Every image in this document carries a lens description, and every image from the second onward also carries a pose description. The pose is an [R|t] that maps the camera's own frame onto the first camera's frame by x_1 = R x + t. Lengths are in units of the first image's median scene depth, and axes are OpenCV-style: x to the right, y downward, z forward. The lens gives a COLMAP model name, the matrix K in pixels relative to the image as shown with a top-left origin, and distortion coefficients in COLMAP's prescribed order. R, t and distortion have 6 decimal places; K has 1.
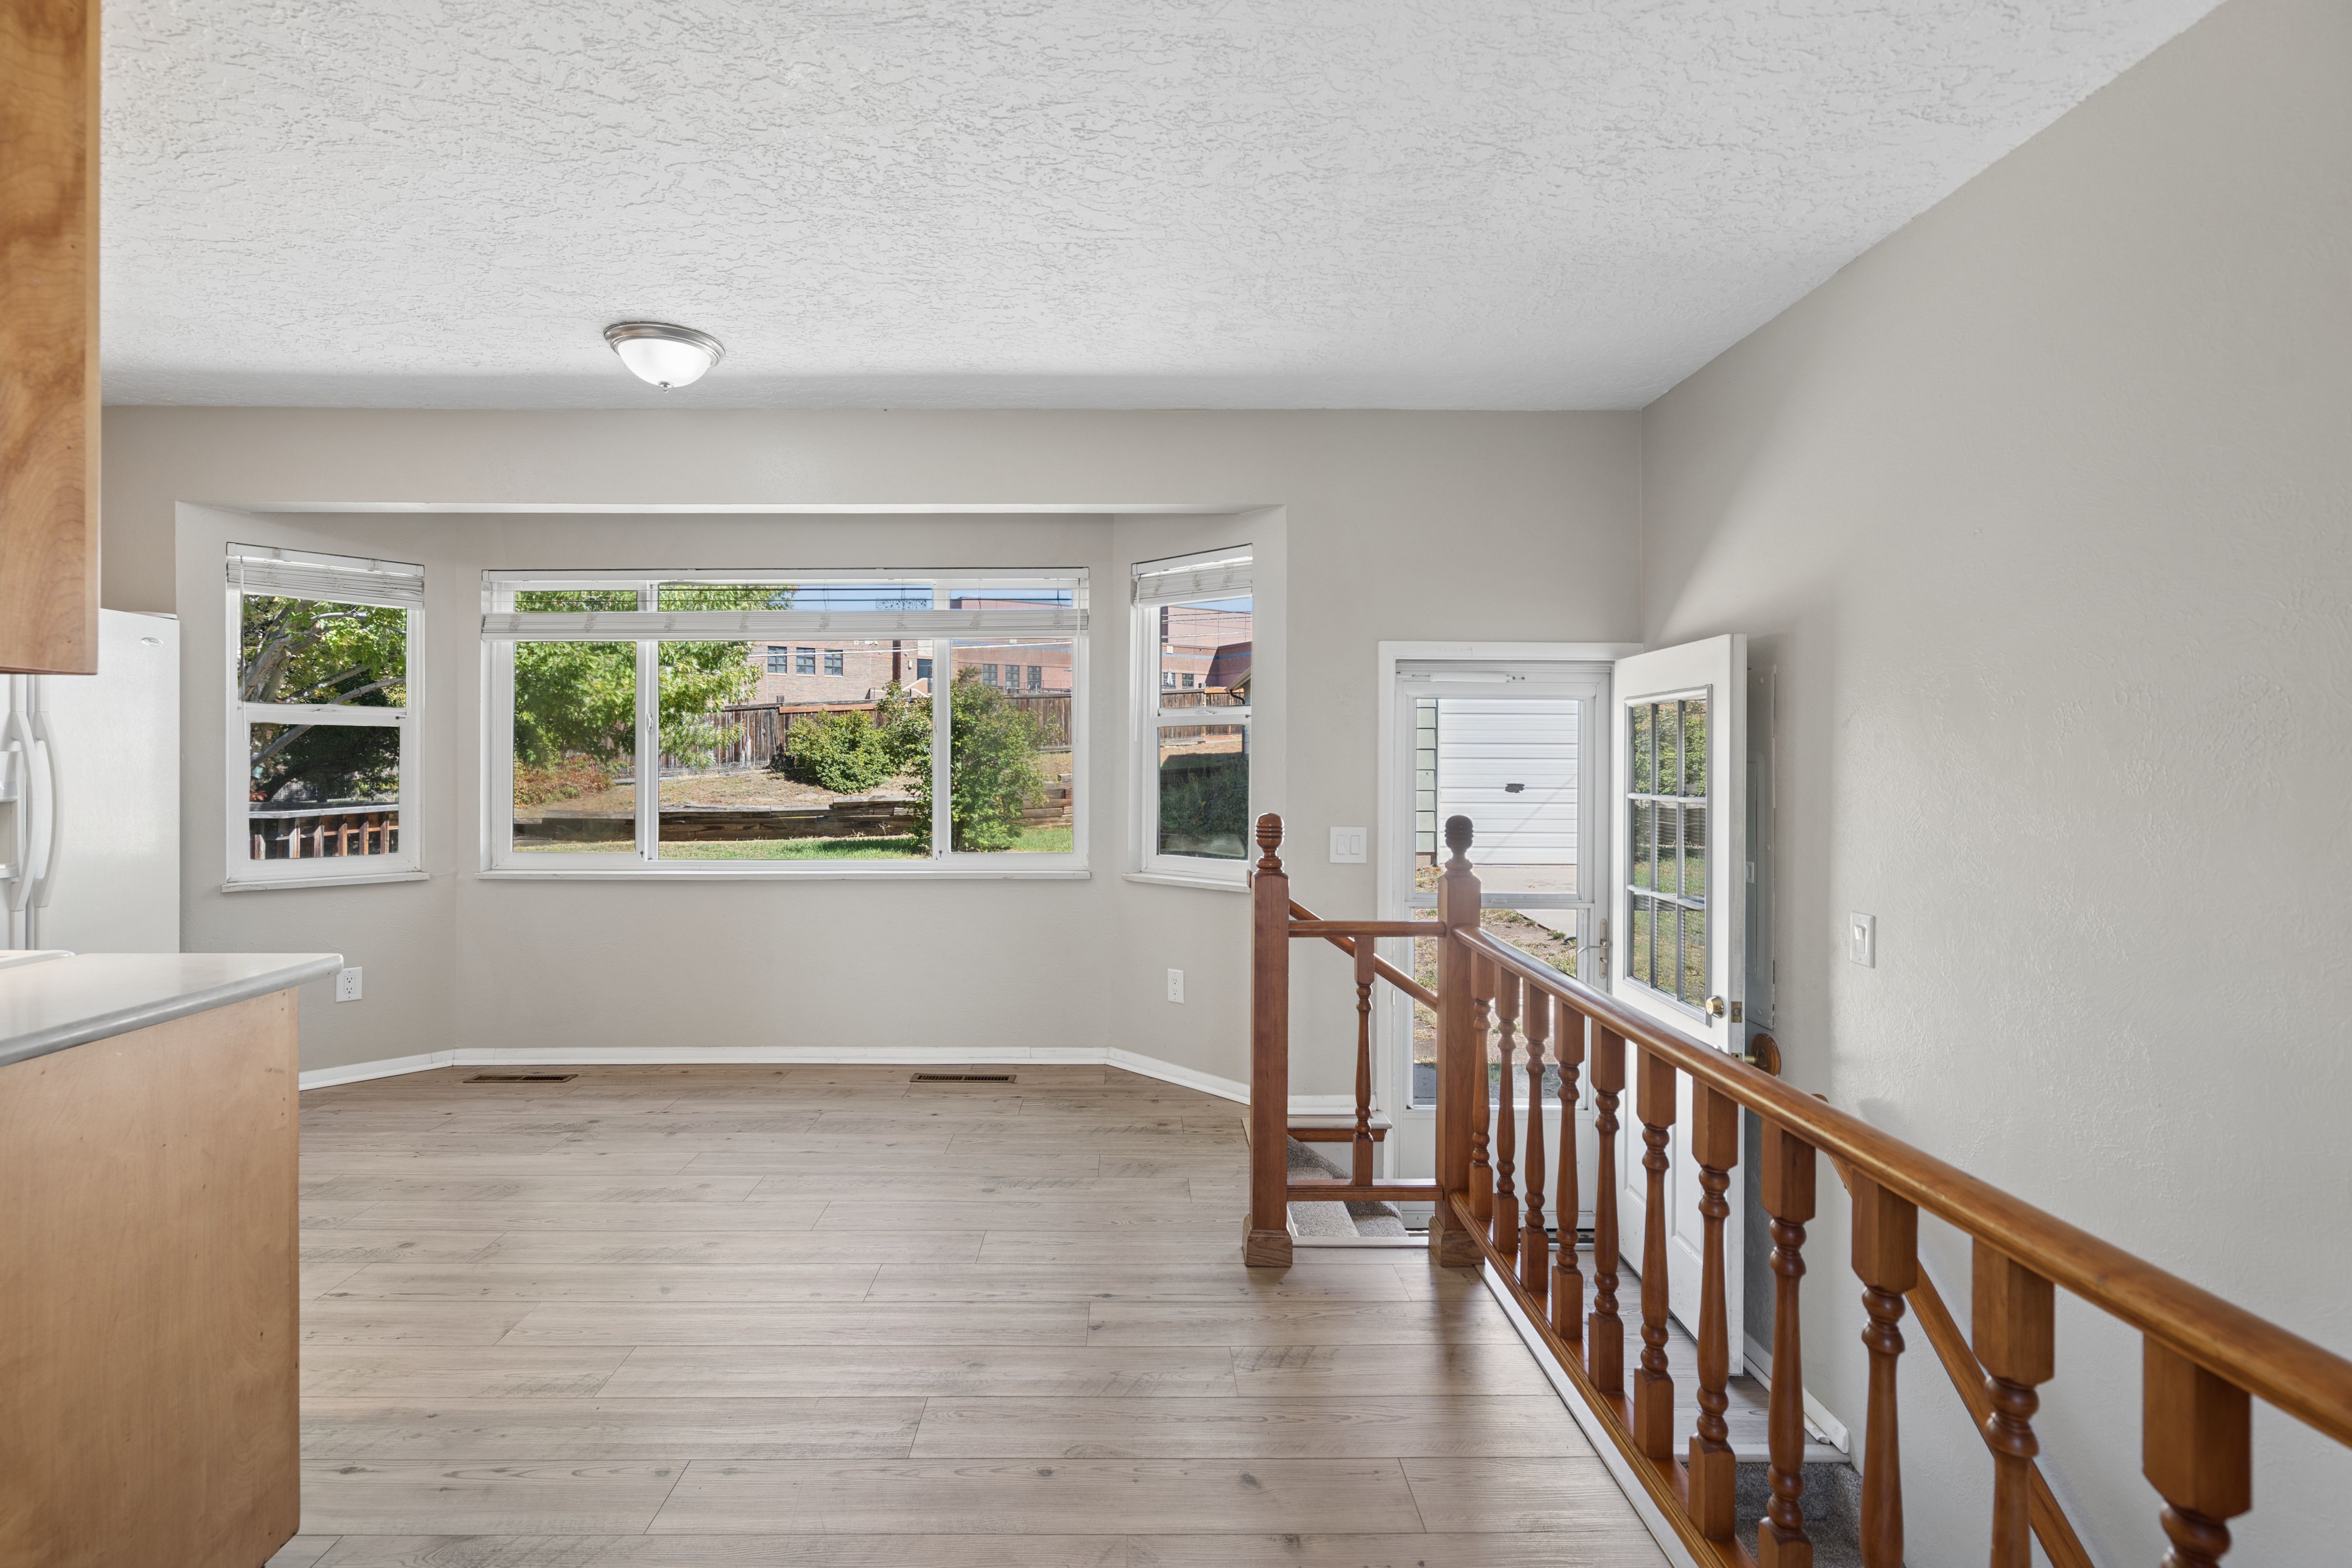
lens RADIAL K [[1072.5, 0, 1142.7], [0, 1072.5, 762.3], [0, 0, 1]] dist [-0.009251, 0.002450]
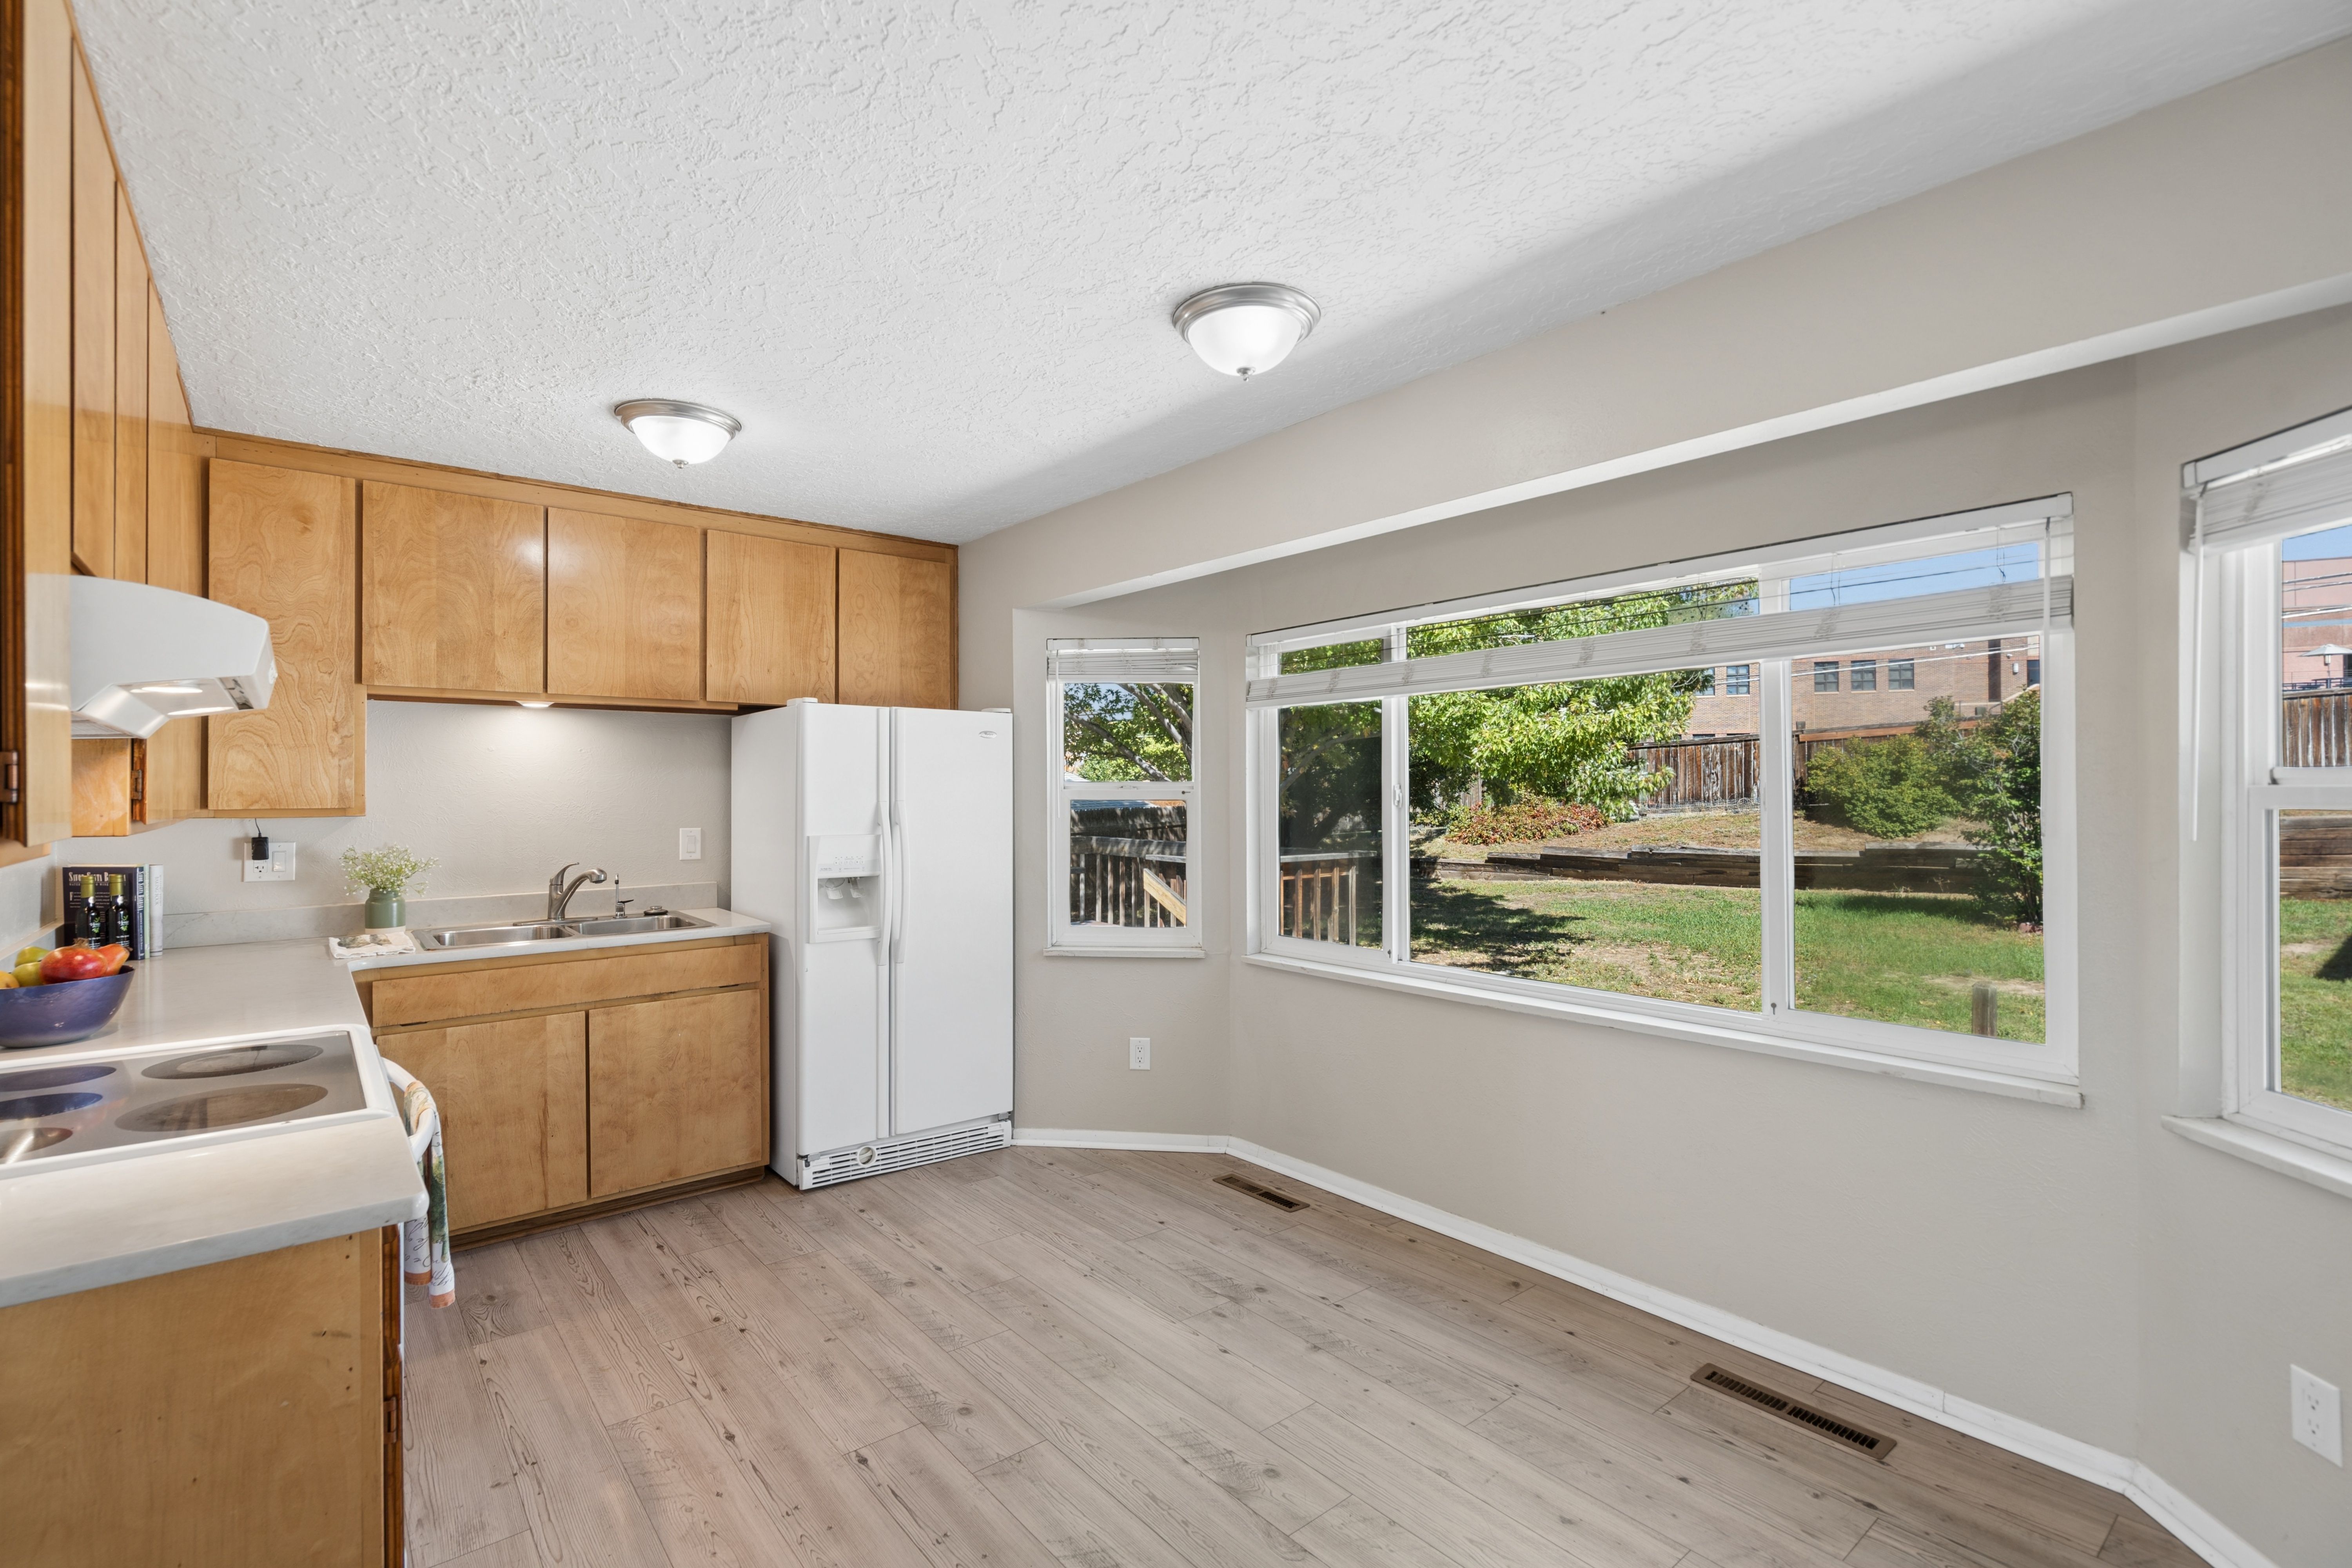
lens RADIAL K [[1072.5, 0, 1164.8], [0, 1072.5, 784.8], [0, 0, 1]] dist [-0.009251, 0.002450]
pose [[0.625735, -0.007078, -0.780004, 0.073451], [0.003413, 0.999974, -0.006337, -0.041274], [0.780028, 0.001303, 0.625743, 0.348287]]
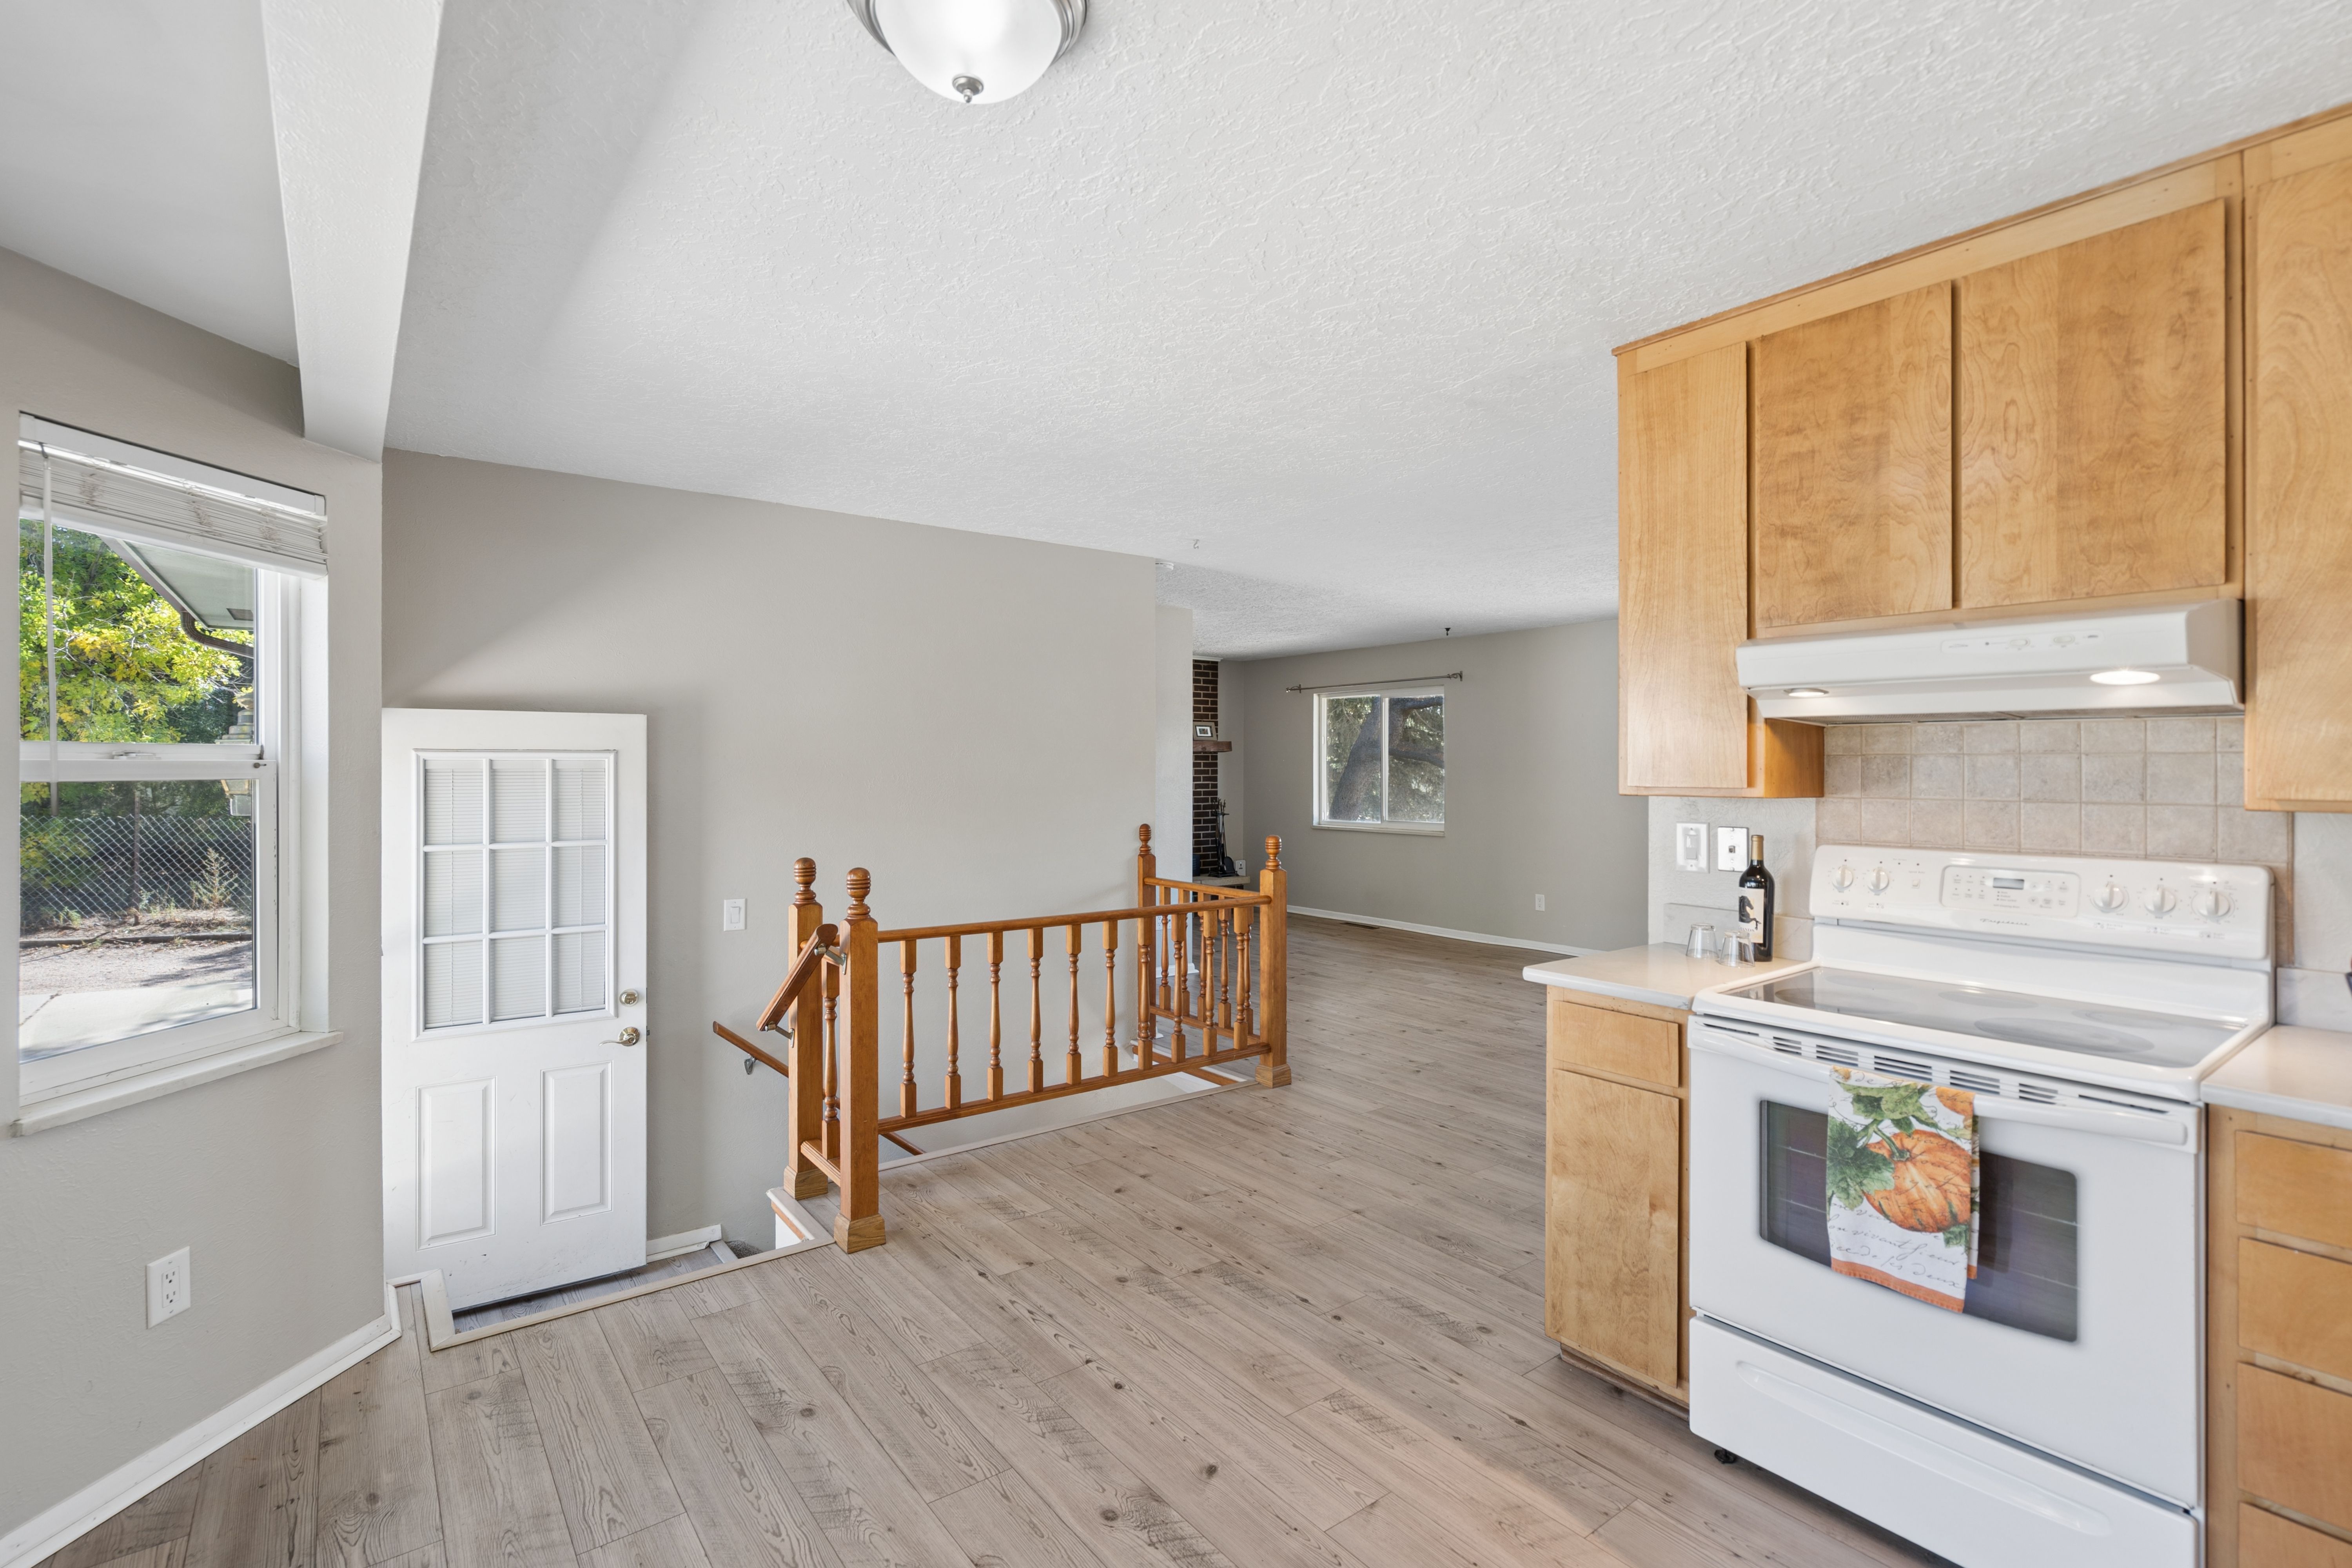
lens RADIAL K [[1072.5, 0, 1175.4], [0, 1072.5, 762.6], [0, 0, 1]] dist [-0.009251, 0.002450]
pose [[-0.597307, -0.000315, 0.802012, -0.628985], [-0.001906, 0.999998, -0.001027, -0.040890], [-0.802010, -0.002142, -0.597306, 0.864513]]
